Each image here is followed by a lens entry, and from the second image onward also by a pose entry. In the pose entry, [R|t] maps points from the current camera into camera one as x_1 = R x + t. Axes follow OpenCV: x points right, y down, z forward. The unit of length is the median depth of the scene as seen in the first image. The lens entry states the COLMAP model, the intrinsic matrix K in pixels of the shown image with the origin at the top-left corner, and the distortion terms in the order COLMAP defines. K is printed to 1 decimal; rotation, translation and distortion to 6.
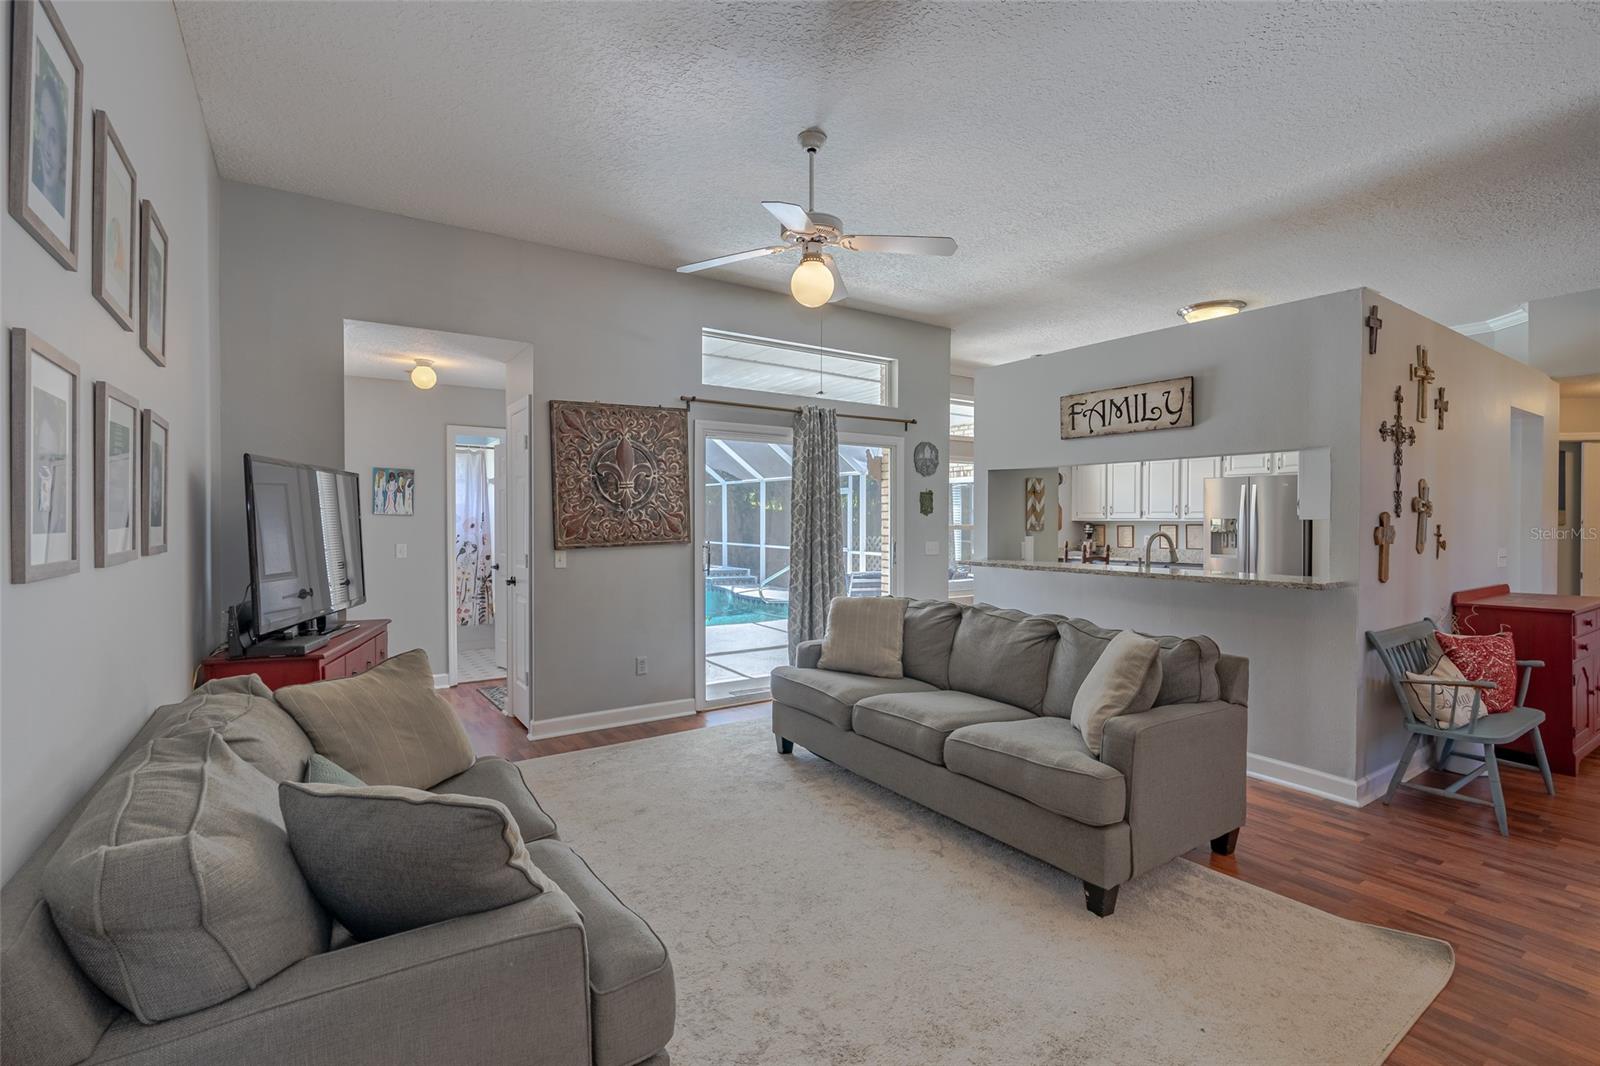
lens RADIAL K [[736.6, 0, 801.3], [0, 736.6, 528.0], [0, 0, 1]] dist [-0.006519, 0.000163]
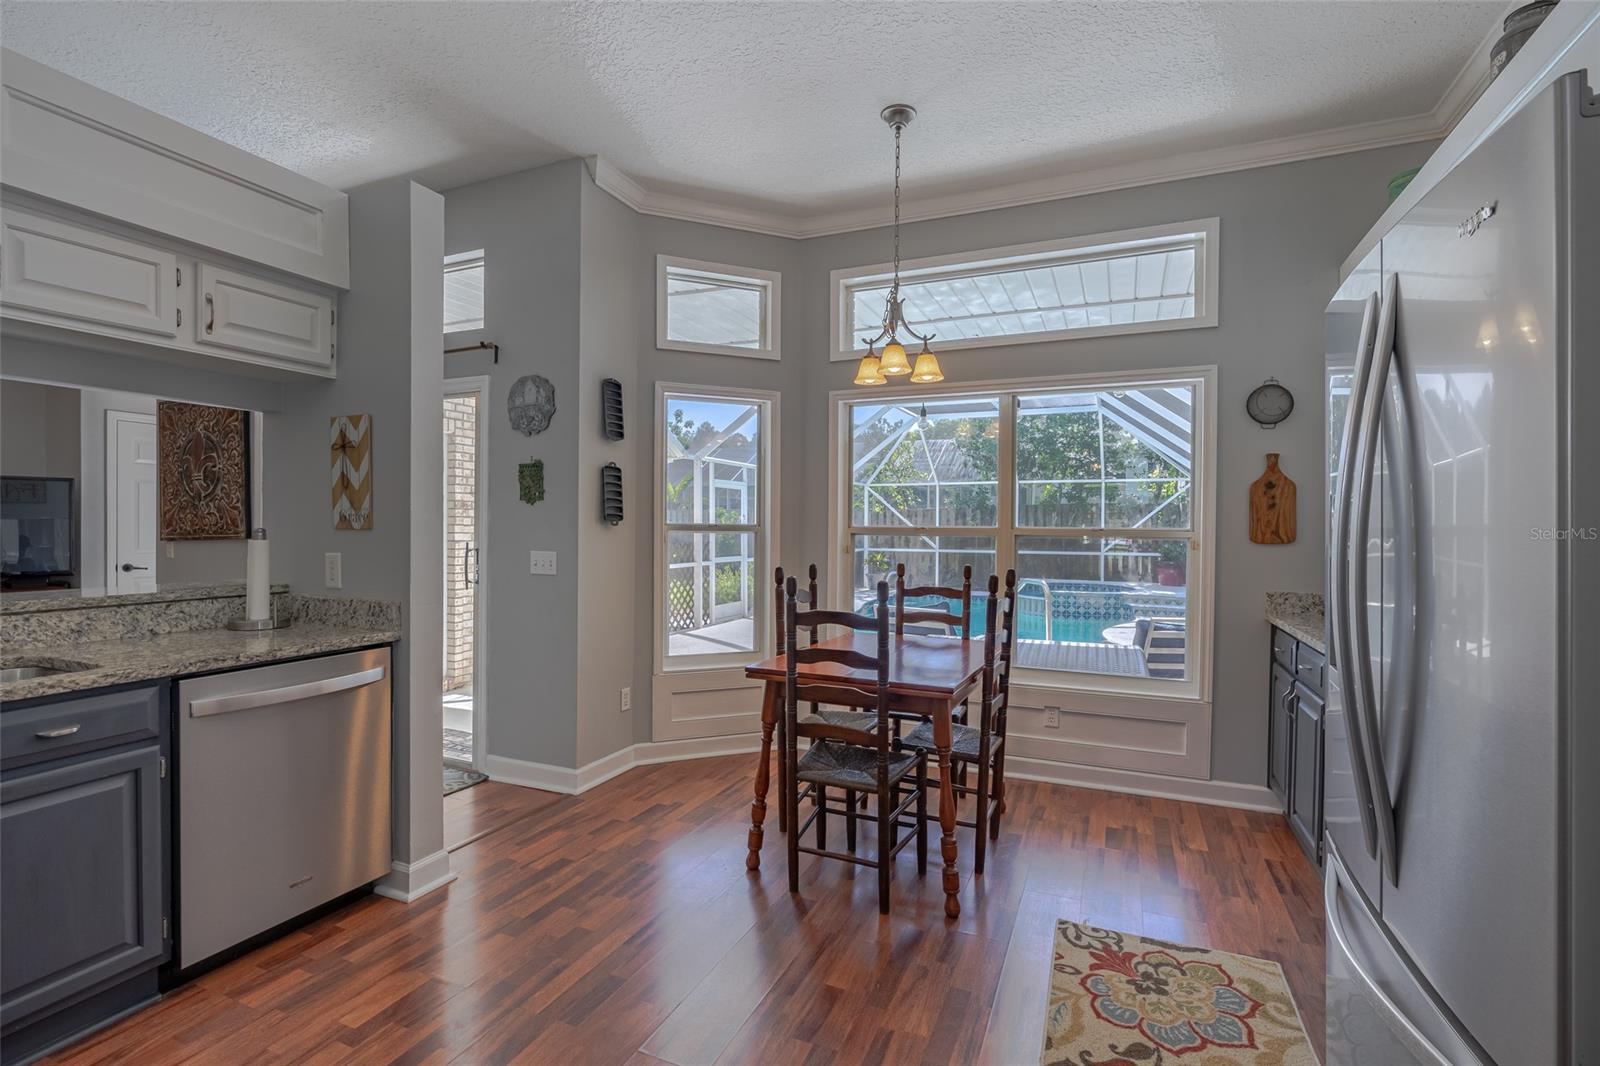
lens RADIAL K [[711.9, 0, 810.0], [0, 711.9, 532.3], [0, 0, 1]] dist [-0.007065, -0.000023]
pose [[0.534716, 0.010566, -0.844966, 1.009044], [-0.015564, 0.999875, 0.002654, -0.000187], [0.844888, 0.011732, 0.534814, 1.196474]]
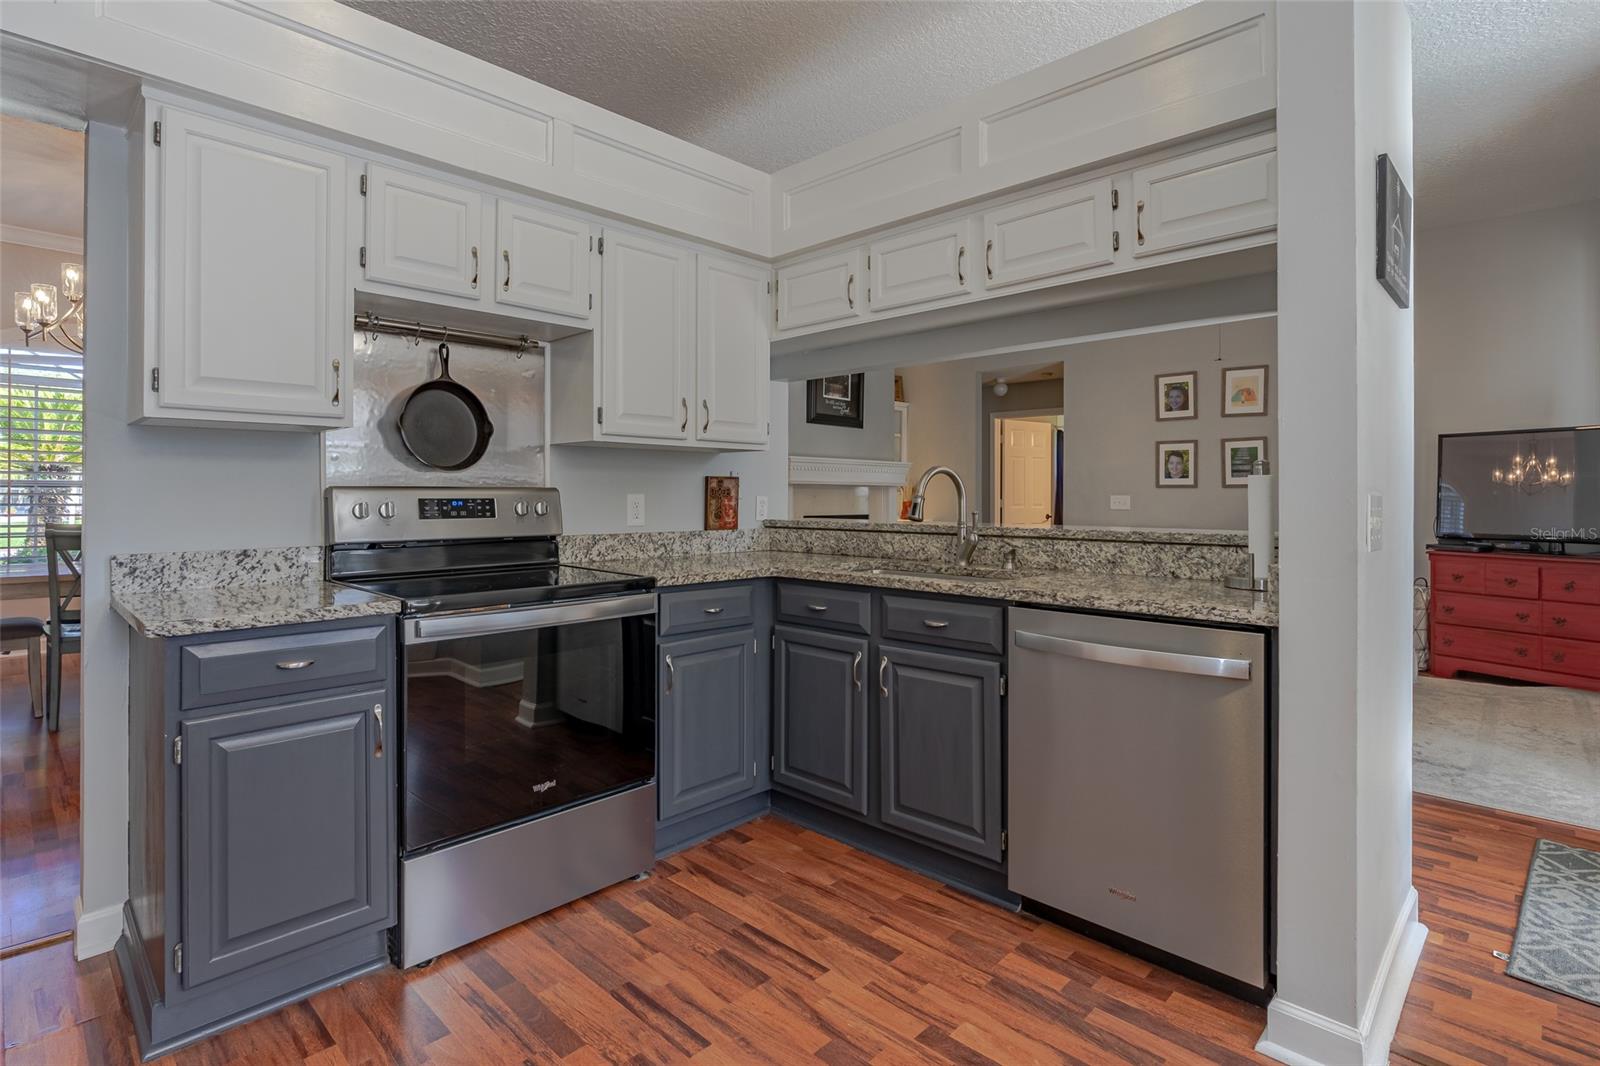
lens RADIAL K [[790.0, 0, 795.5], [0, 790.0, 503.6], [0, 0, 1]] dist [-0.001508, 0.000161]
pose [[-0.979694, -0.001843, -0.200492, 0.686893], [-0.005424, 0.999835, 0.017317, 0.024158], [0.200427, 0.018053, -0.979542, 1.541157]]
